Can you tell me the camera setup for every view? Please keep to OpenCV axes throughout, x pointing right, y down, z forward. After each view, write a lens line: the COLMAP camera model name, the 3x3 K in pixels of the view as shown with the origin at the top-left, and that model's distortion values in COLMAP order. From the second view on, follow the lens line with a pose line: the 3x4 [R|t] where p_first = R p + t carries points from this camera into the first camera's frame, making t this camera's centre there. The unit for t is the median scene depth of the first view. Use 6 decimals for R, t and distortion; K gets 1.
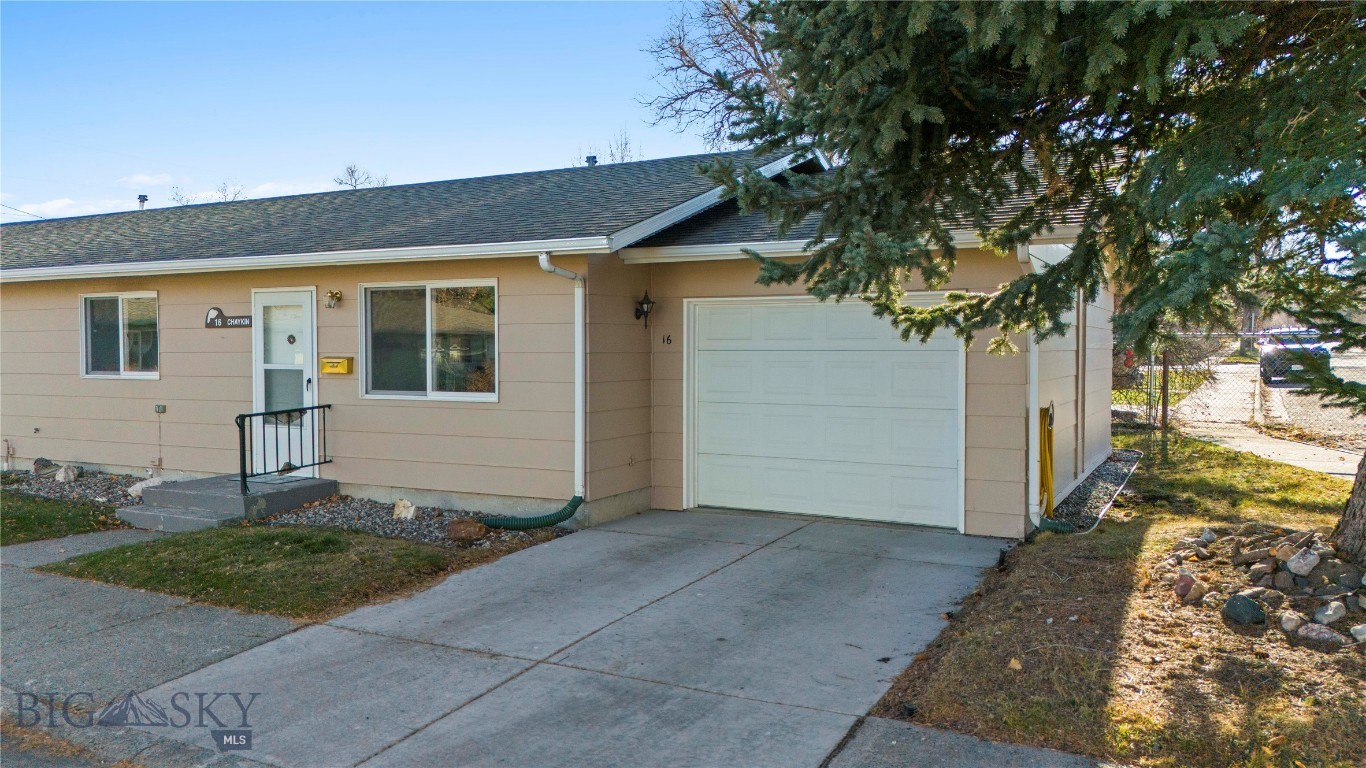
lens RADIAL K [[997.7, 0, 683.0], [0, 997.7, 384.0], [0, 0, 1]] dist [0.074732, -0.071949]
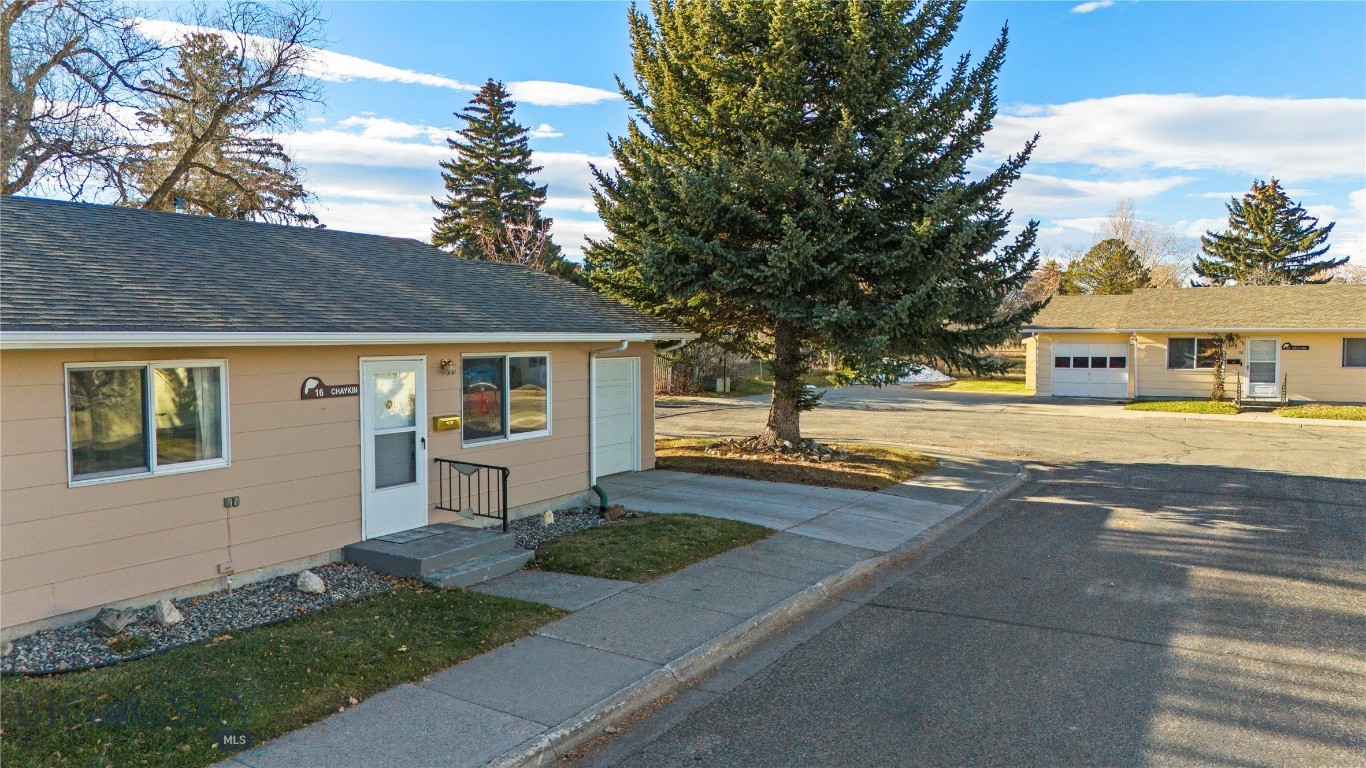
lens RADIAL K [[997.7, 0, 683.0], [0, 997.7, 384.0], [0, 0, 1]] dist [0.074732, -0.071949]
pose [[0.041796, -0.049357, 0.997906, -1.529088], [0.037896, 0.998139, 0.047782, -0.111914], [-0.998407, 0.035819, 0.043589, 0.689819]]
